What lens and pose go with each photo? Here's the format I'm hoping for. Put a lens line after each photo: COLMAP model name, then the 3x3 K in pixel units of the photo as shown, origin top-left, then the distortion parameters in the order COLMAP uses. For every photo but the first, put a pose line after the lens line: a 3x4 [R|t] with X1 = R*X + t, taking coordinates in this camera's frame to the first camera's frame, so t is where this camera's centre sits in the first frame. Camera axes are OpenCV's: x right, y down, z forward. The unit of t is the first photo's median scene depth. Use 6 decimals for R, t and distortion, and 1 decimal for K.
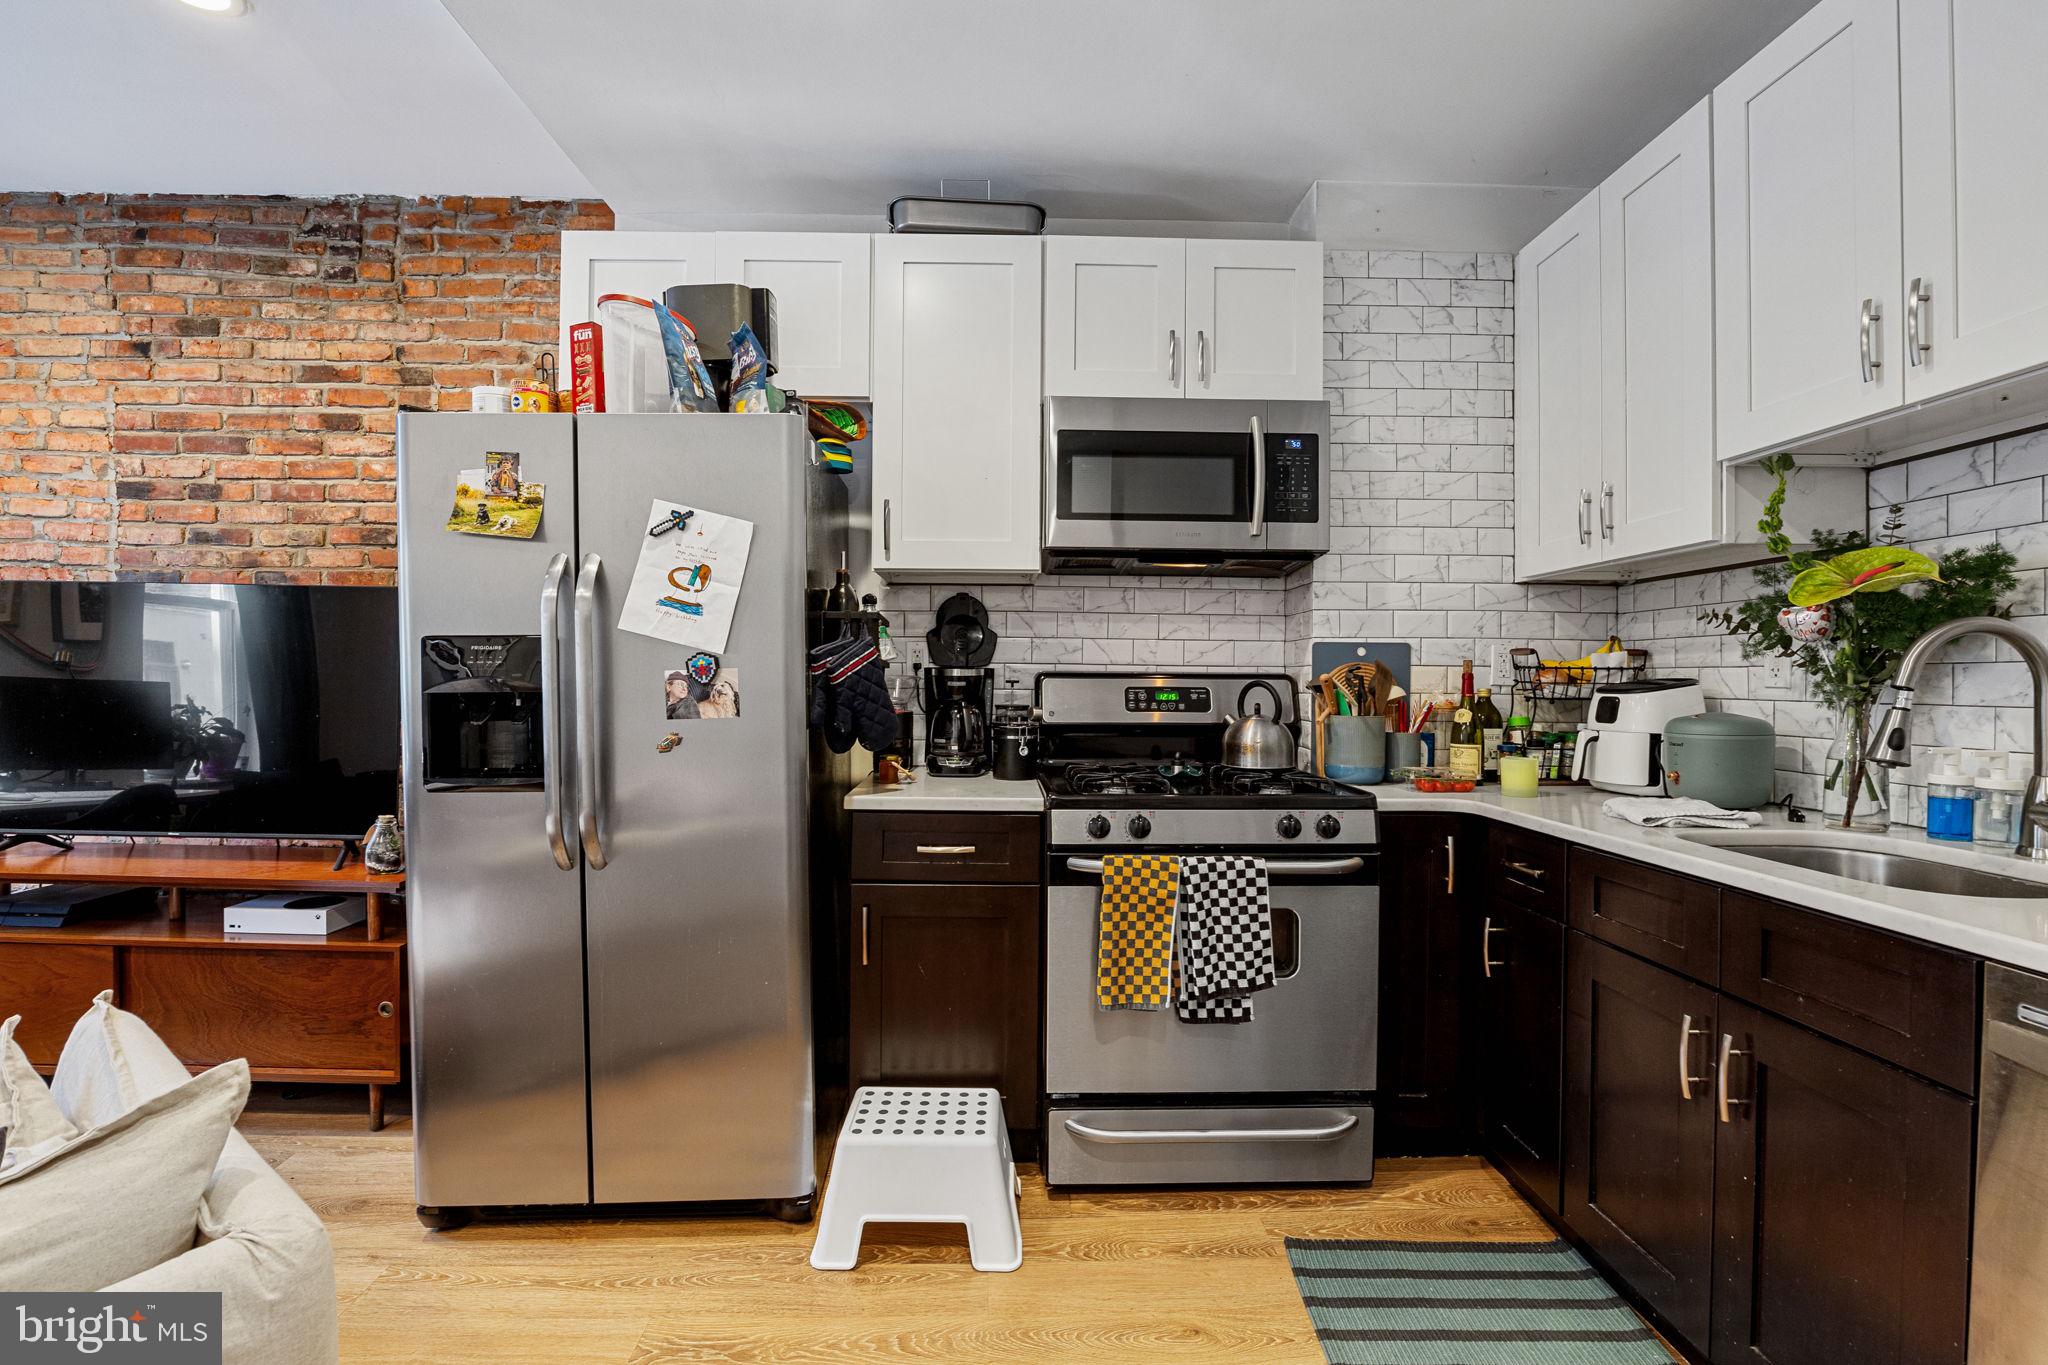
lens RADIAL K [[908.7, 0, 1024.0], [0, 908.7, 682.5], [0, 0, 1]] dist [-0.021186, 0.000418]
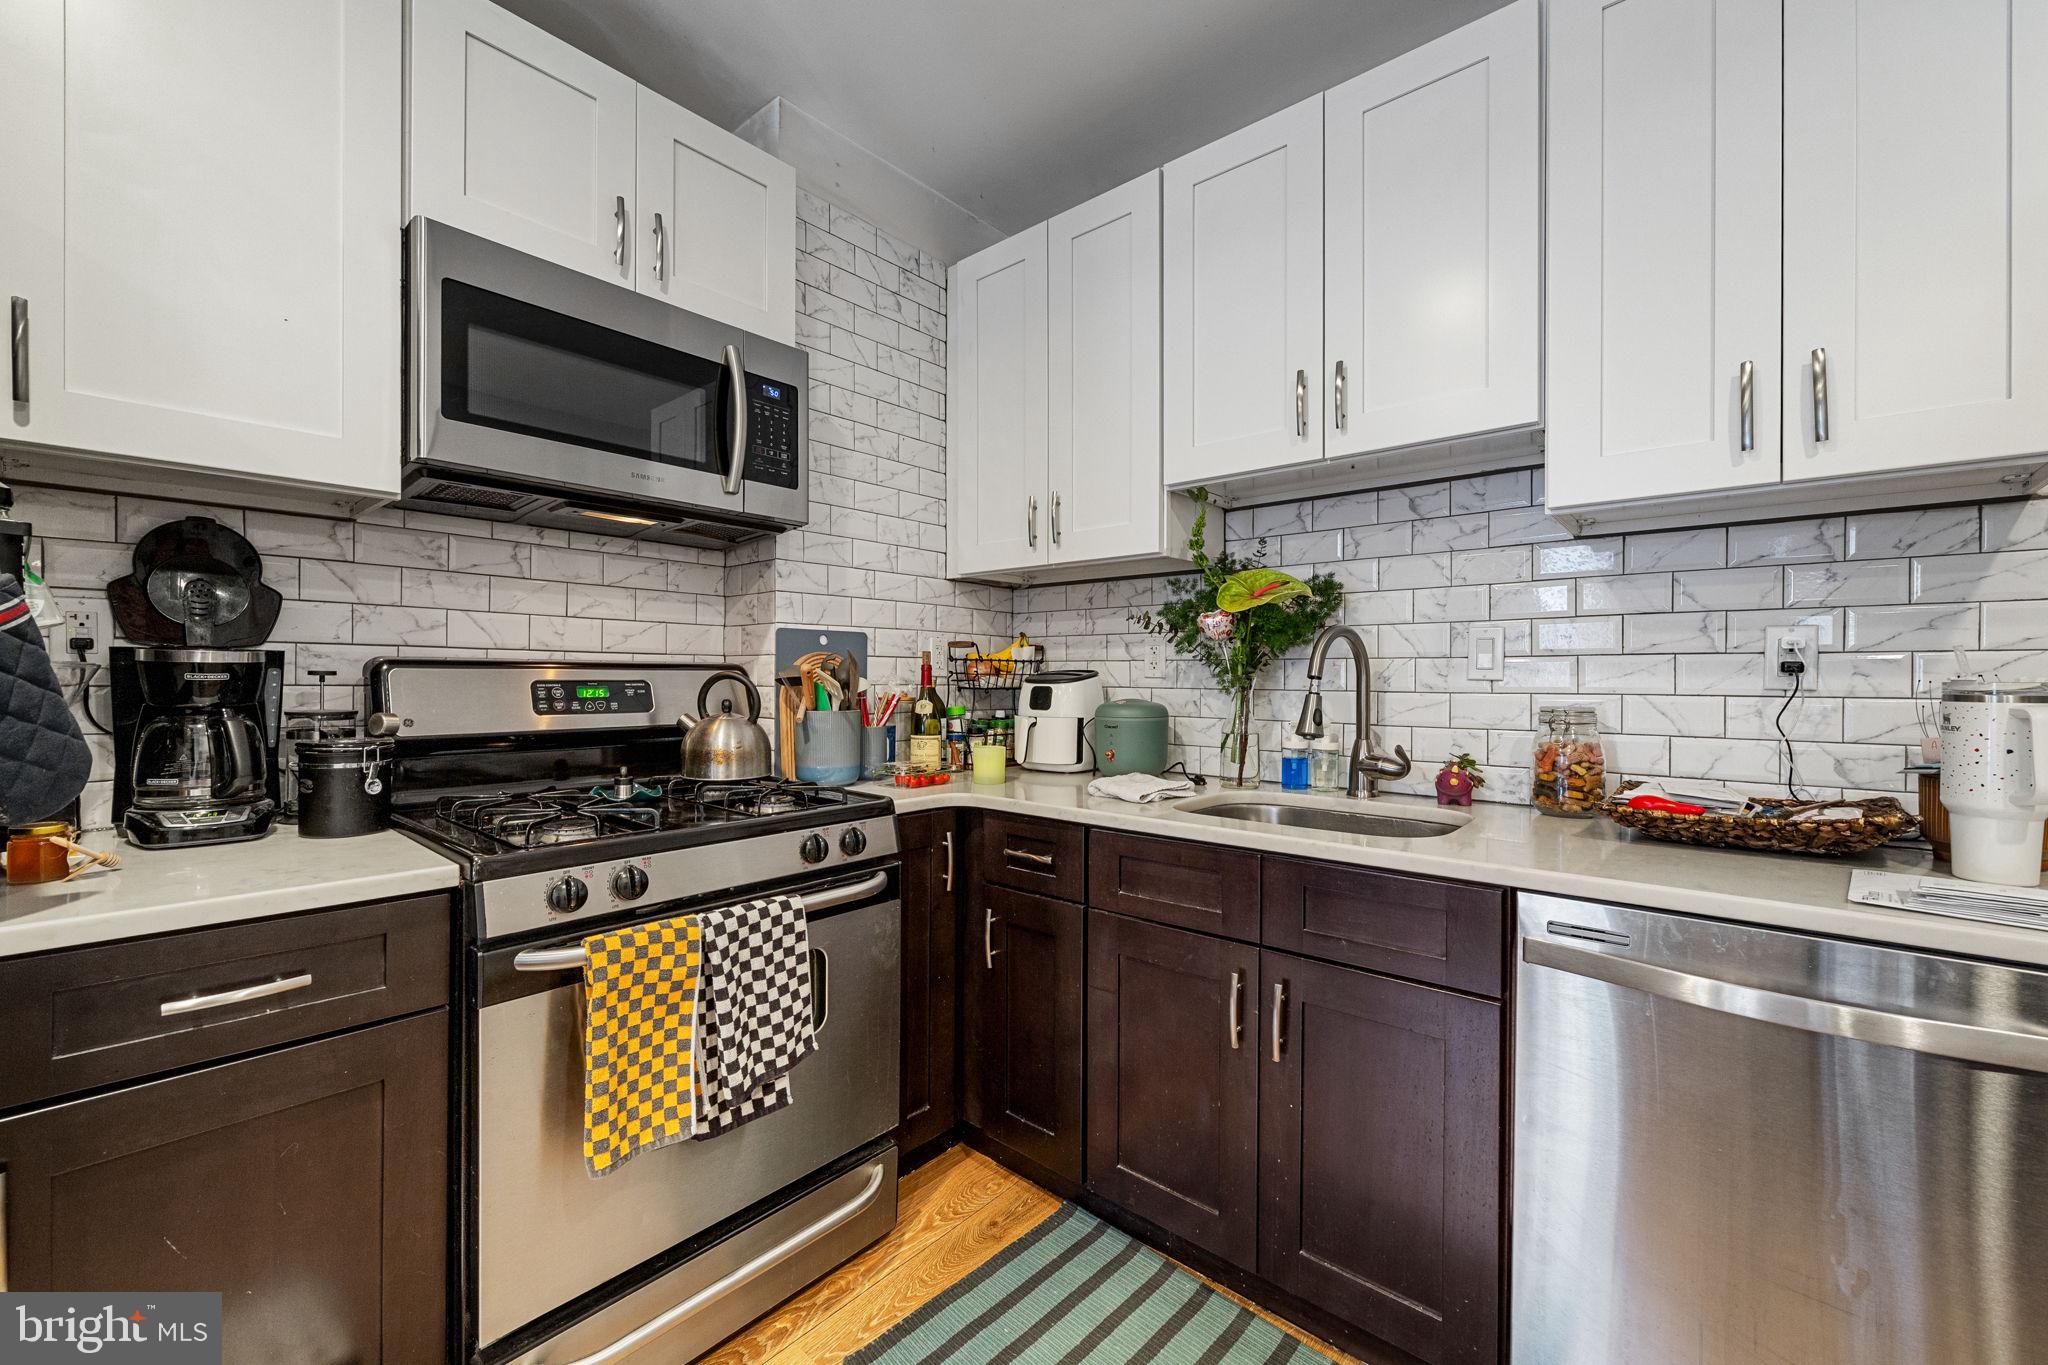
lens RADIAL K [[822.8, 0, 1024.0], [0, 822.8, 682.5], [0, 0, 1]] dist [-0.002453, -0.000268]
pose [[0.676024, -0.008392, 0.736832, -0.097035], [0.001296, 0.999947, 0.010199, 0.000353], [-0.736879, -0.005940, 0.675999, 0.267612]]
